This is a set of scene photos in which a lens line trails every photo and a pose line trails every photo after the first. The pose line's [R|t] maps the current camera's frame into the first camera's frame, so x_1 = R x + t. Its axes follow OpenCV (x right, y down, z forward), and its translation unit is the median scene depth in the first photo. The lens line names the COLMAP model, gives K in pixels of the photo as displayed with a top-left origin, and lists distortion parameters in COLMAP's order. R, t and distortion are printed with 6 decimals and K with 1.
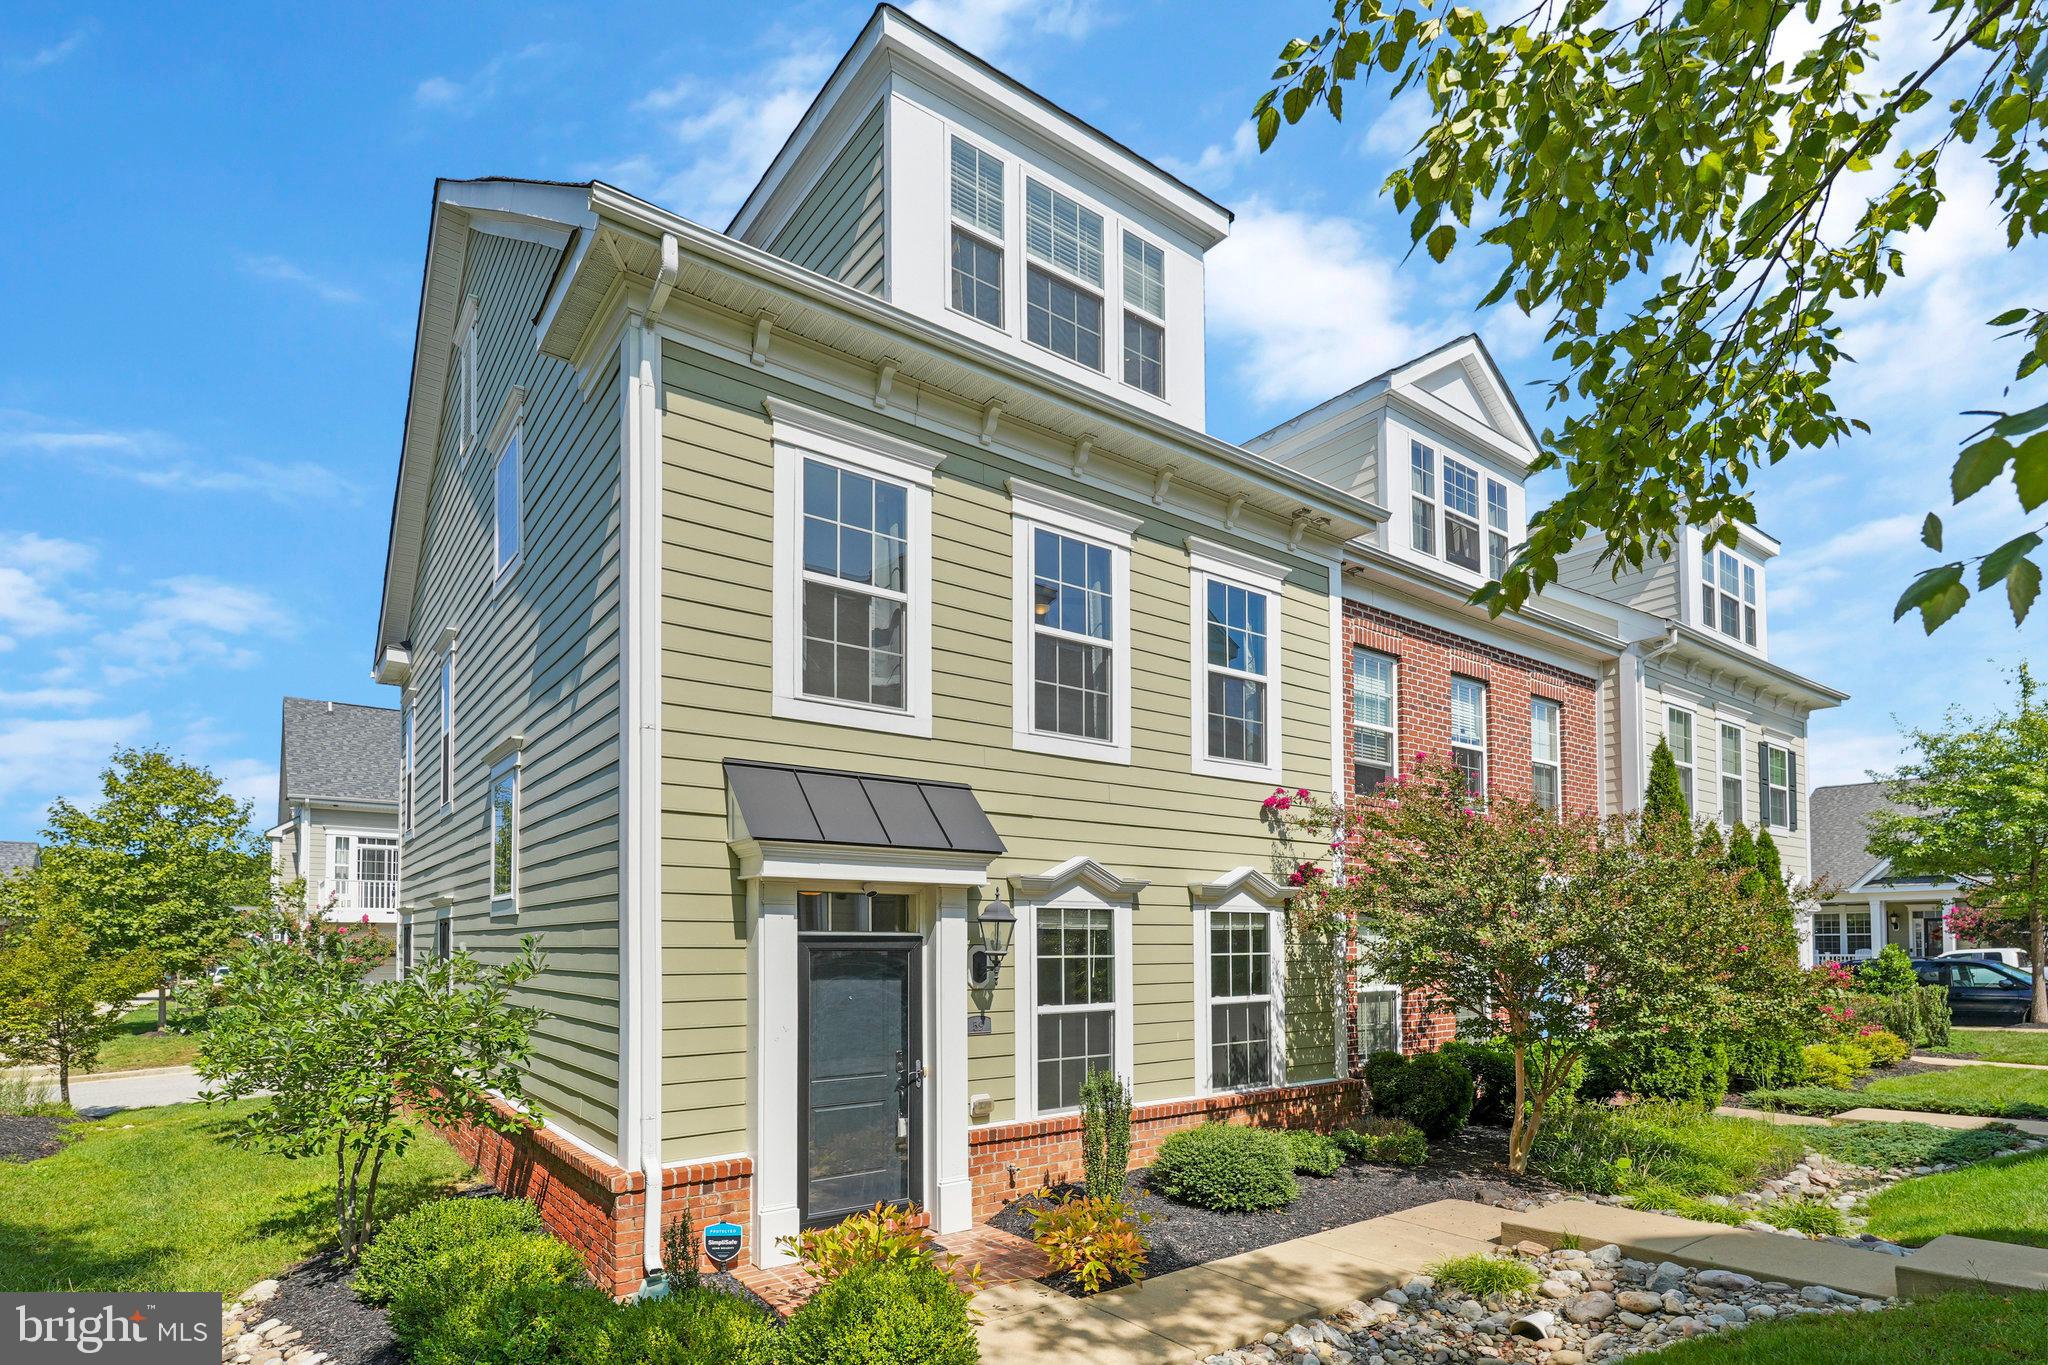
lens RADIAL K [[1020.6, 0, 1024.2], [0, 1020.6, 694.7], [0, 0, 1]] dist [-0.033899, -0.000007]
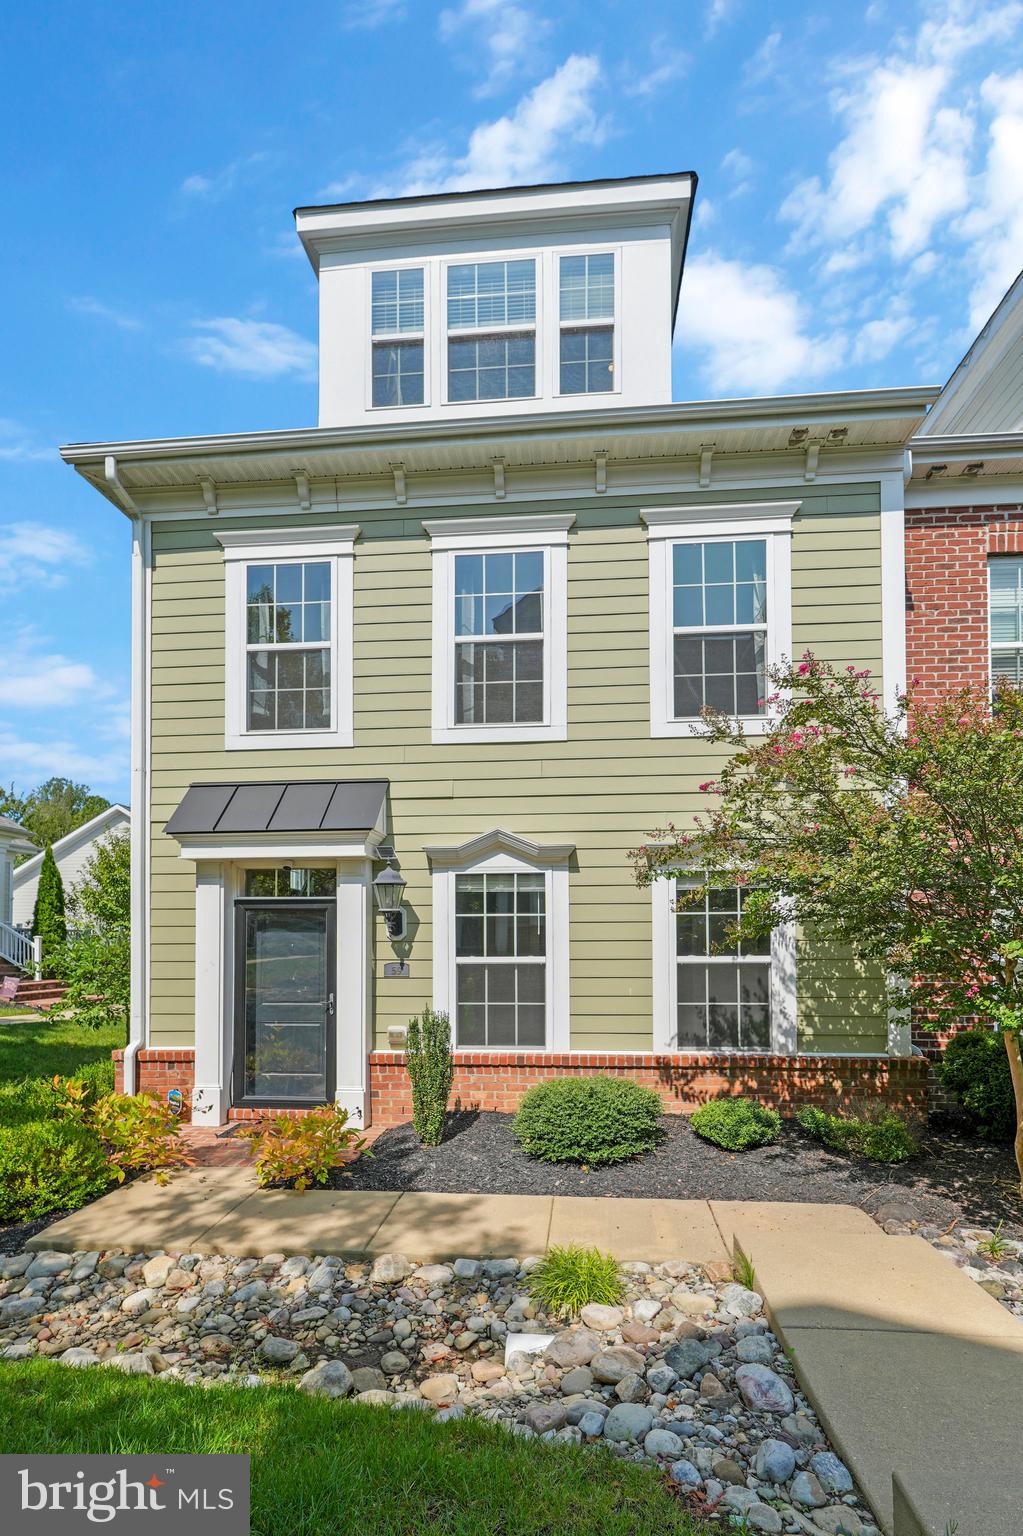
lens RADIAL K [[696.0, 0, 511.5], [0, 696.0, 768.0], [0, 0, 1]] dist [-0.019820, -0.000780]
pose [[0.742286, -0.132061, -0.656941, 0.548697], [0.165058, 0.986214, -0.011751, 0.098010], [0.649436, -0.099711, 0.753850, 0.405116]]
